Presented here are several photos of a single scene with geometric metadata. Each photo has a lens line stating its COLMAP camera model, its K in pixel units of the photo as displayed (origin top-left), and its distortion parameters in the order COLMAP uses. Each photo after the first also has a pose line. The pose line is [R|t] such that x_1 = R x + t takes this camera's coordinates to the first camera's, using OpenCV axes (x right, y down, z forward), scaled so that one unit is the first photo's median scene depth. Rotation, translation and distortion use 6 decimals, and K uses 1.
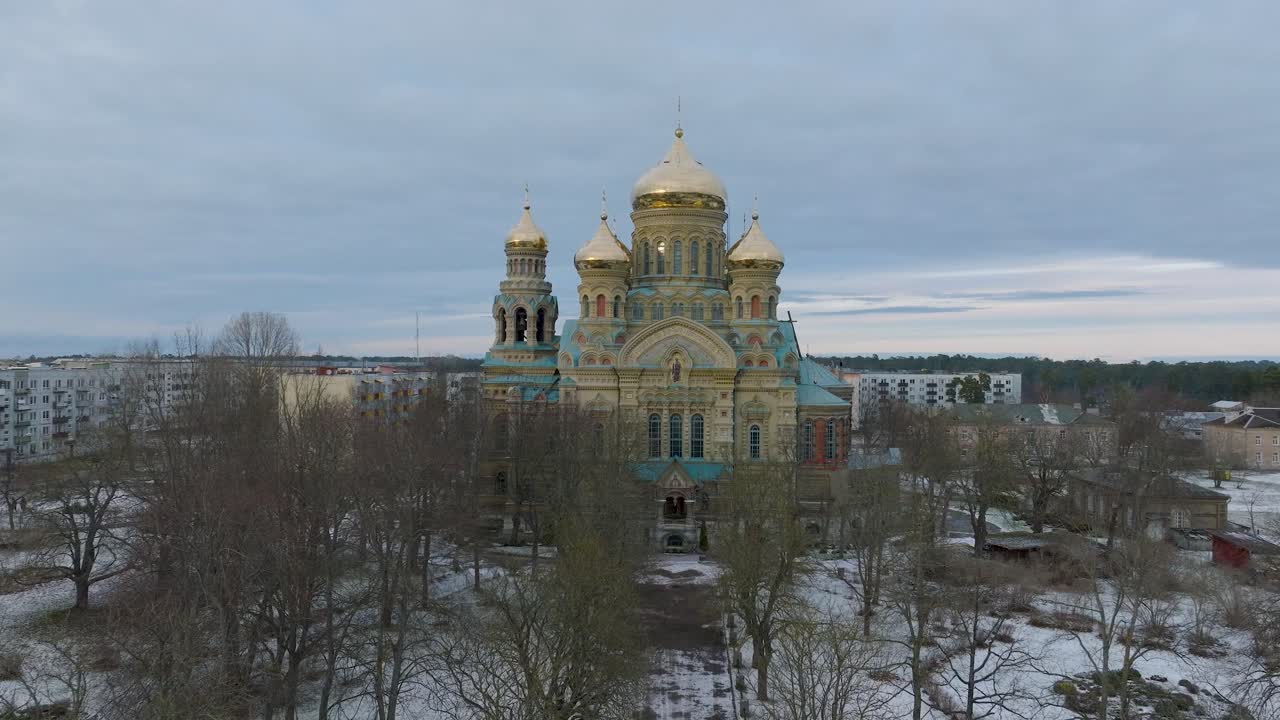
lens RADIAL K [[949.1, 0, 640.1], [0, 949.1, 358.2], [0, 0, 1]] dist [0.000834, 0.002543]
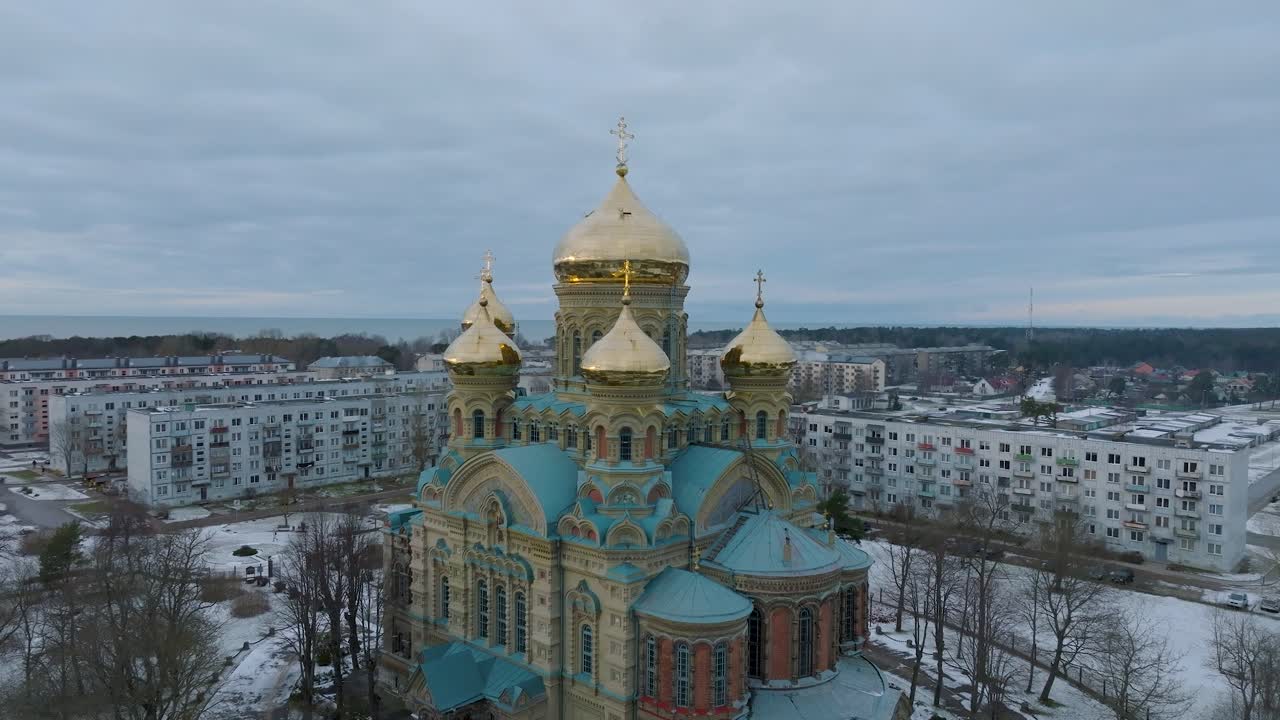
lens RADIAL K [[949.1, 0, 640.5], [0, 949.1, 363.2], [0, 0, 1]] dist [0.000834, 0.002543]
pose [[0.709885, 0.043118, -0.702996, 0.558022], [0.002735, 0.997948, 0.063970, -0.142314], [0.704312, -0.047334, 0.708310, 0.514782]]
